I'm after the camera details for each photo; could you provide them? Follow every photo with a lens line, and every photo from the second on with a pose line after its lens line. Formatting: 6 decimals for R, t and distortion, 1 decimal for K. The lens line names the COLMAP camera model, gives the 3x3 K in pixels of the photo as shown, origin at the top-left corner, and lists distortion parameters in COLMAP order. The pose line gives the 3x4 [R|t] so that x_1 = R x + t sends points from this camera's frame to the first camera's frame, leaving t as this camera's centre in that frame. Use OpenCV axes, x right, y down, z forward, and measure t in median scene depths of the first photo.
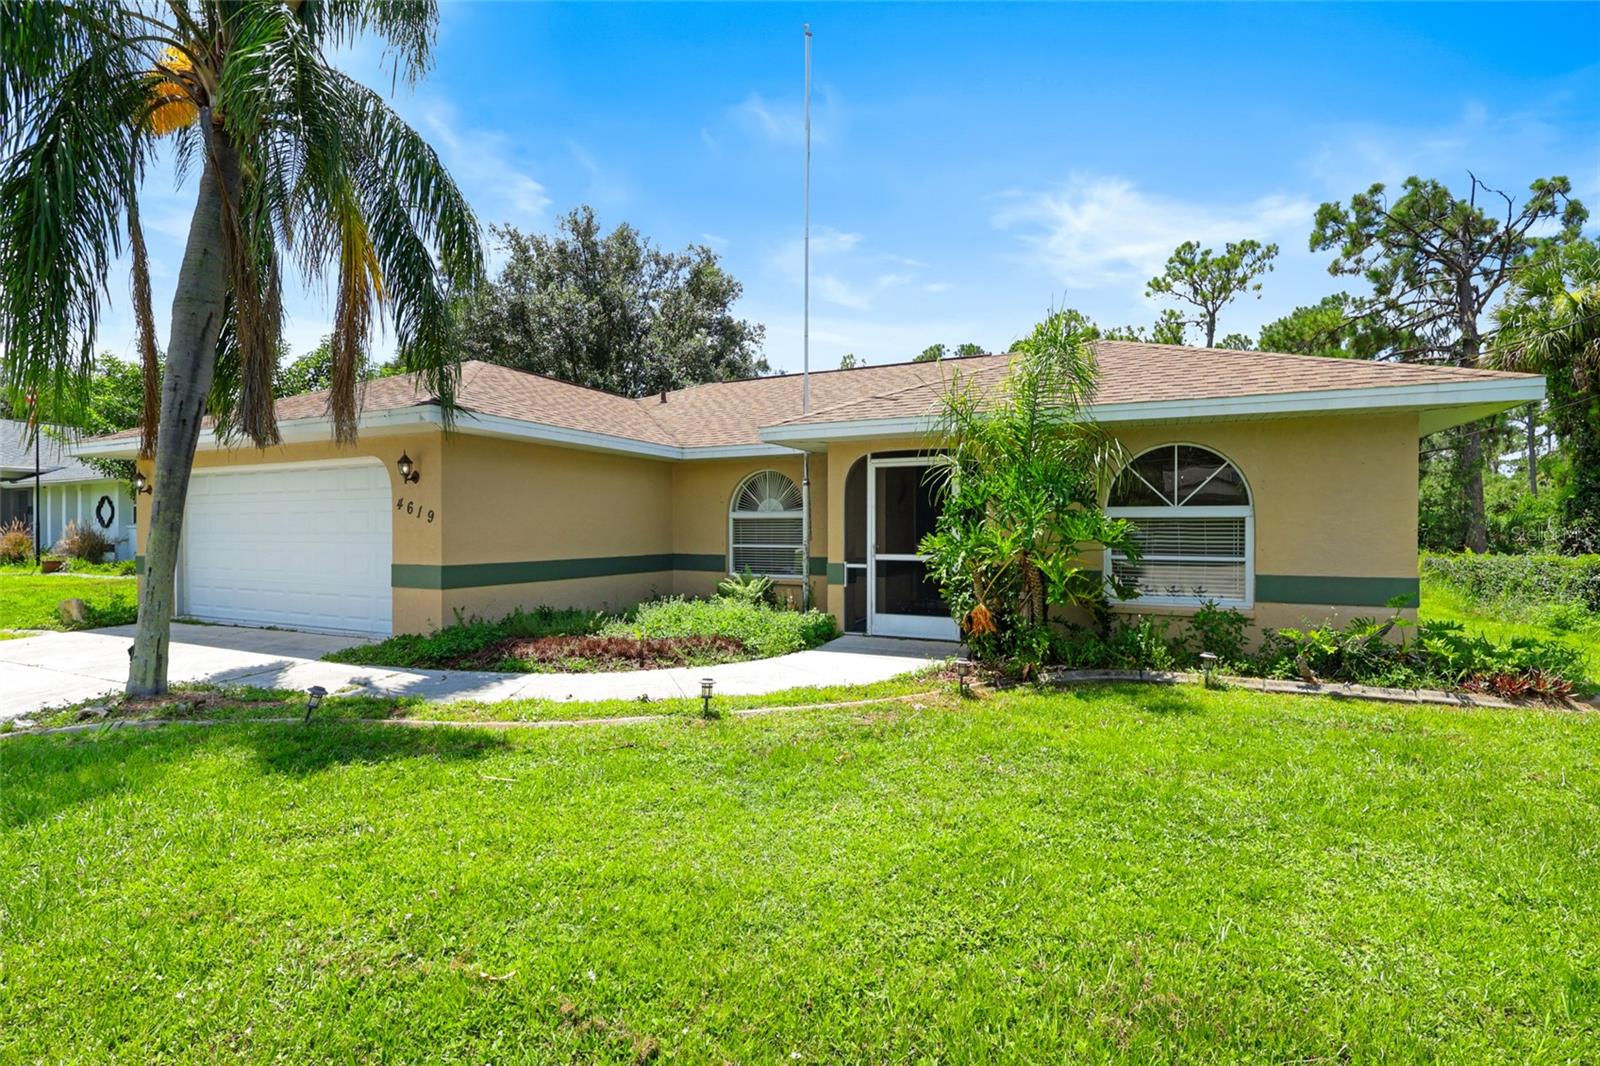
lens RADIAL K [[731.2, 0, 816.5], [0, 731.2, 533.5], [0, 0, 1]] dist [0.000112, 0.000545]
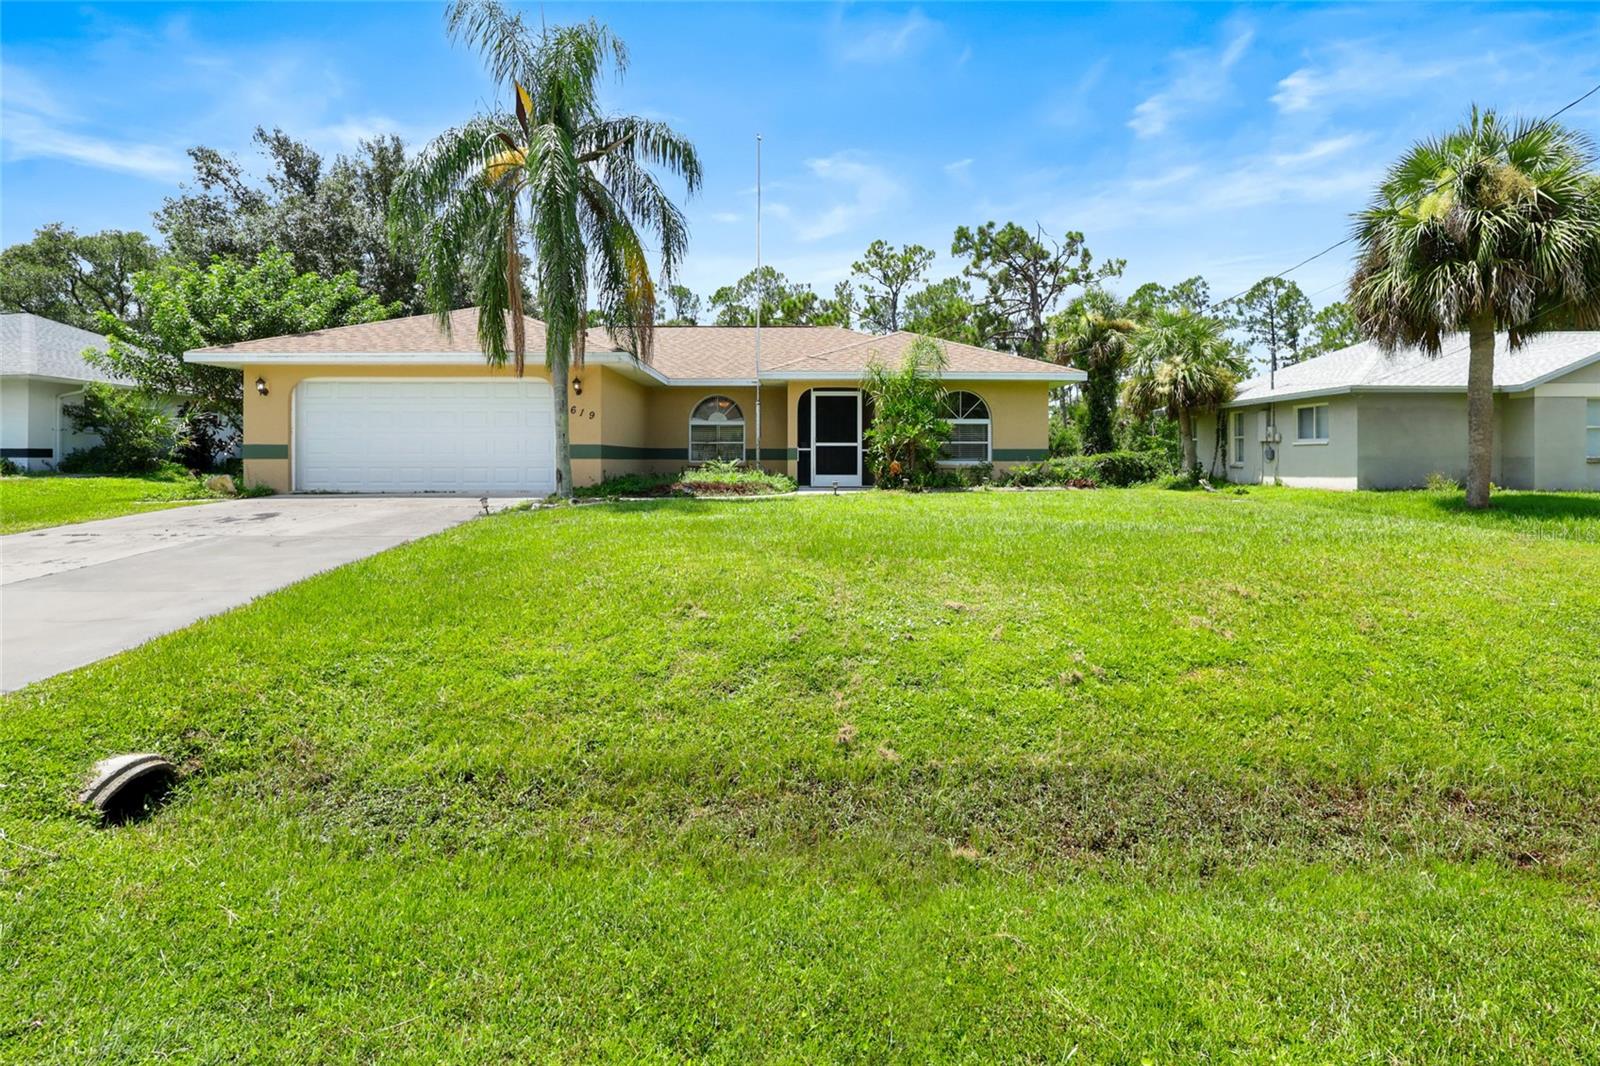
lens RADIAL K [[761.8, 0, 803.2], [0, 761.8, 465.0], [0, 0, 1]] dist [0.001299, 0.000134]
pose [[0.899184, -0.002683, 0.437563, -0.445295], [0.003411, 0.999994, -0.000879, 0.048437], [-0.437558, 0.002283, 0.899187, -0.404153]]
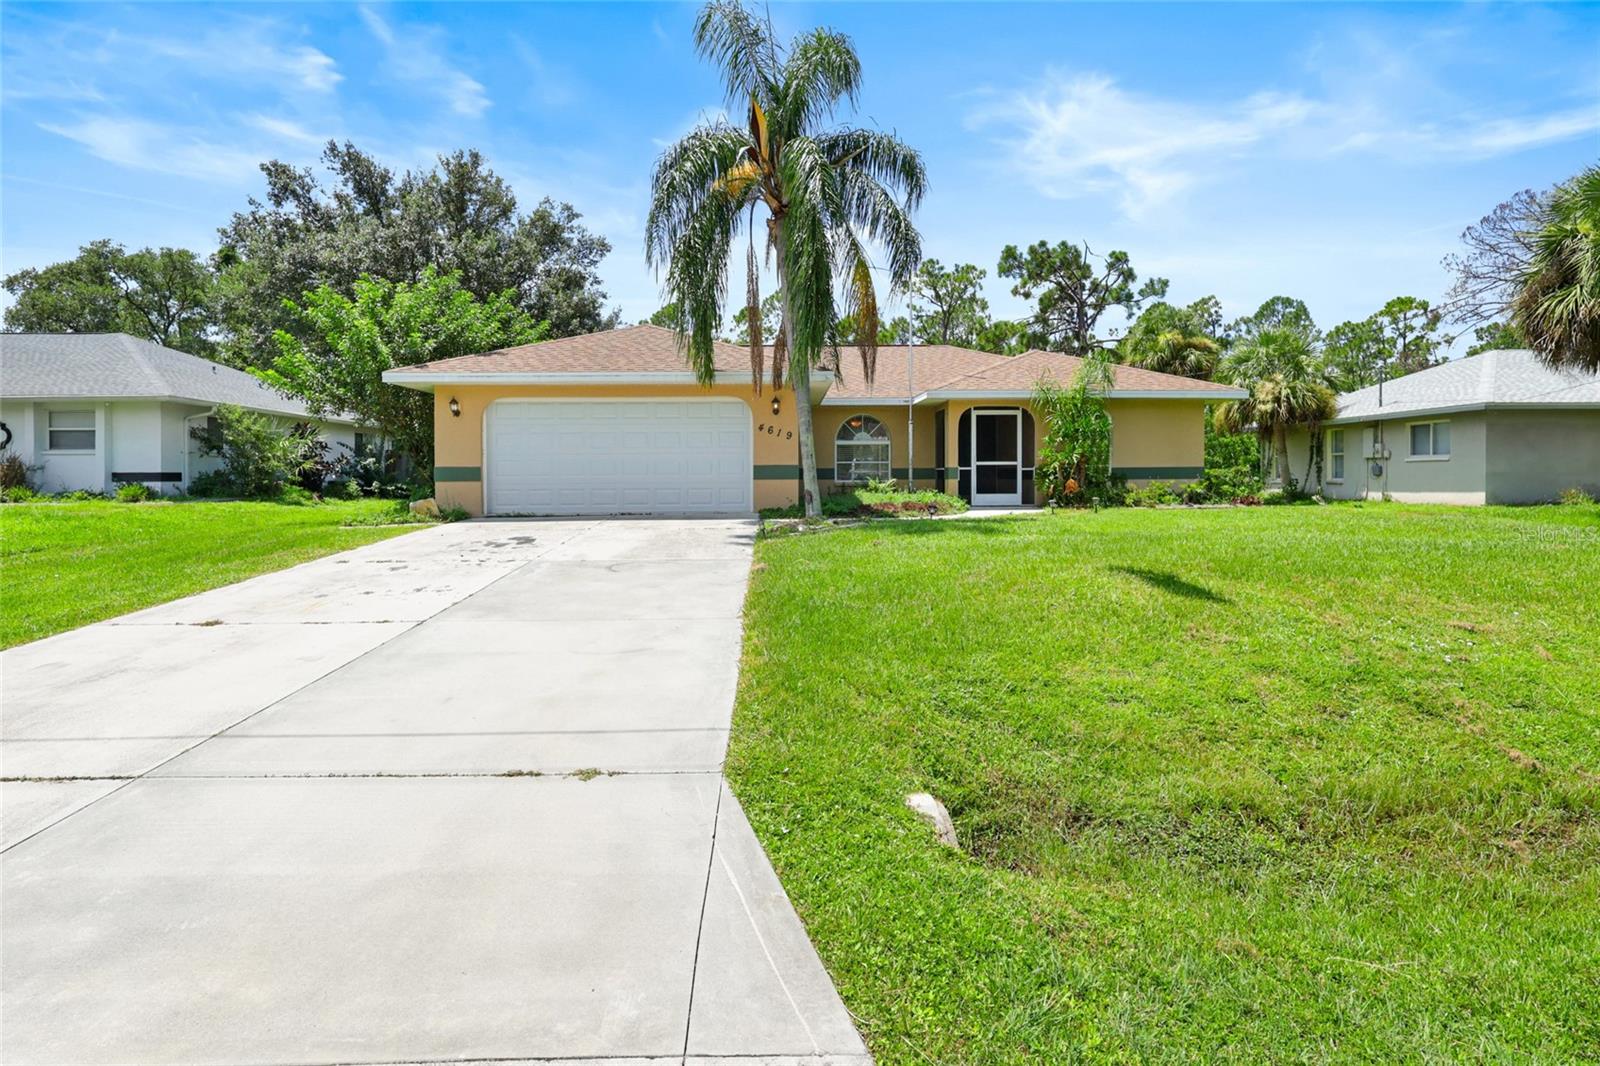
lens RADIAL K [[753.9, 0, 797.7], [0, 753.9, 496.1], [0, 0, 1]] dist [0.001791, 0.000788]
pose [[0.886770, -0.016187, 0.461927, -0.677364], [0.010058, 0.999826, 0.015727, 0.045275], [-0.462101, -0.009300, 0.886779, -0.272762]]
